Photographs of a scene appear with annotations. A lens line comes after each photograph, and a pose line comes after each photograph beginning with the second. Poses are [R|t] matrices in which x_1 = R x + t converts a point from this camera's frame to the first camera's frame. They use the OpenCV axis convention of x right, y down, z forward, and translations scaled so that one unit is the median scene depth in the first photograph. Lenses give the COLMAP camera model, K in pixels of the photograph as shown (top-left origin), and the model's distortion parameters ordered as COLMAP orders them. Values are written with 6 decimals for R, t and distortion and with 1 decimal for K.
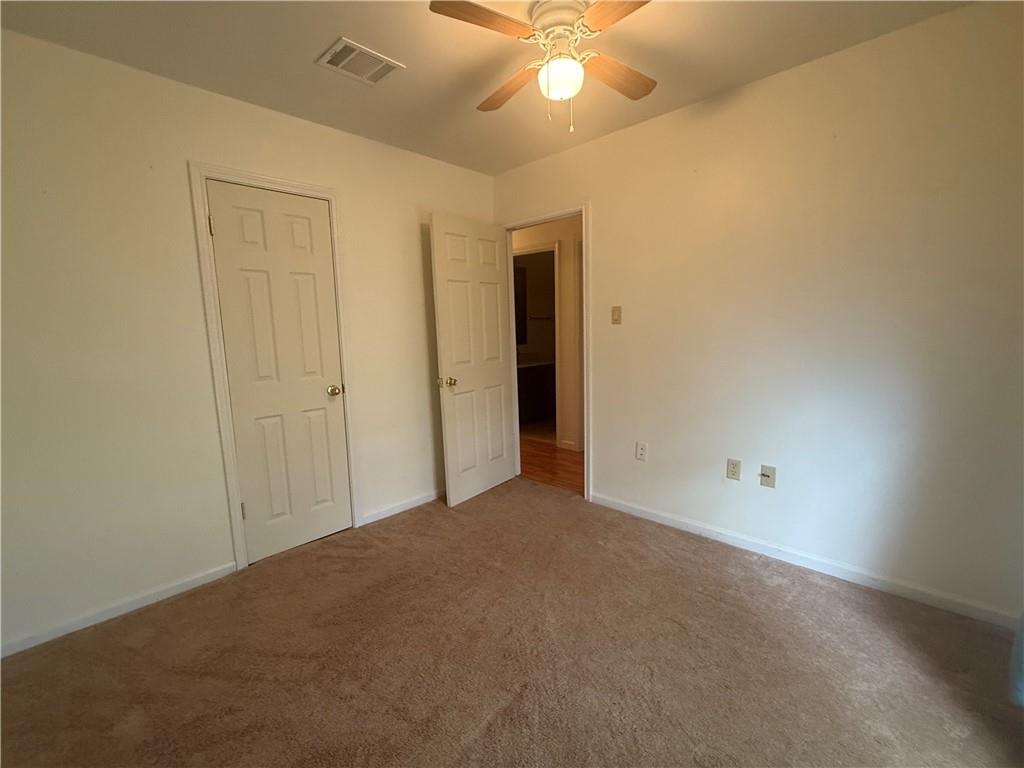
lens RADIAL K [[451.5, 0, 514.1], [0, 451.5, 381.5], [0, 0, 1]] dist [-0.002303, 0.000747]
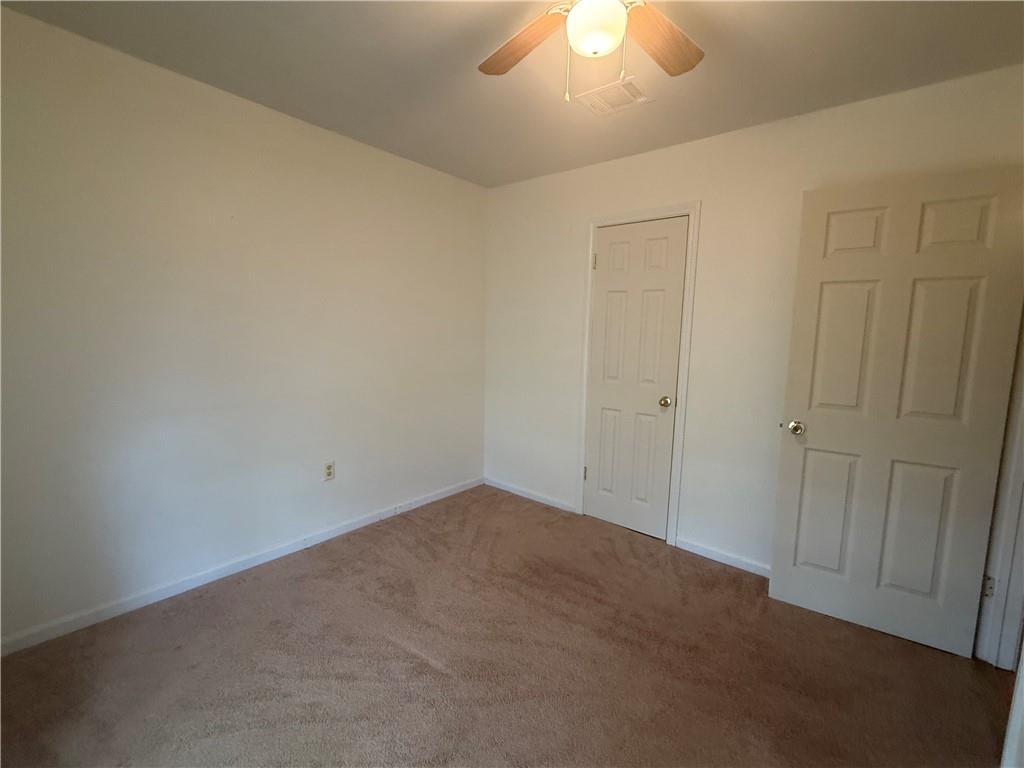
lens RADIAL K [[451.5, 0, 512.6], [0, 451.5, 382.4], [0, 0, 1]] dist [-0.002303, 0.000747]
pose [[0.053636, 0.140997, -0.988556, 0.618488], [-0.158867, 0.978577, 0.130954, -0.107491], [0.985842, 0.150025, 0.074887, 0.598262]]
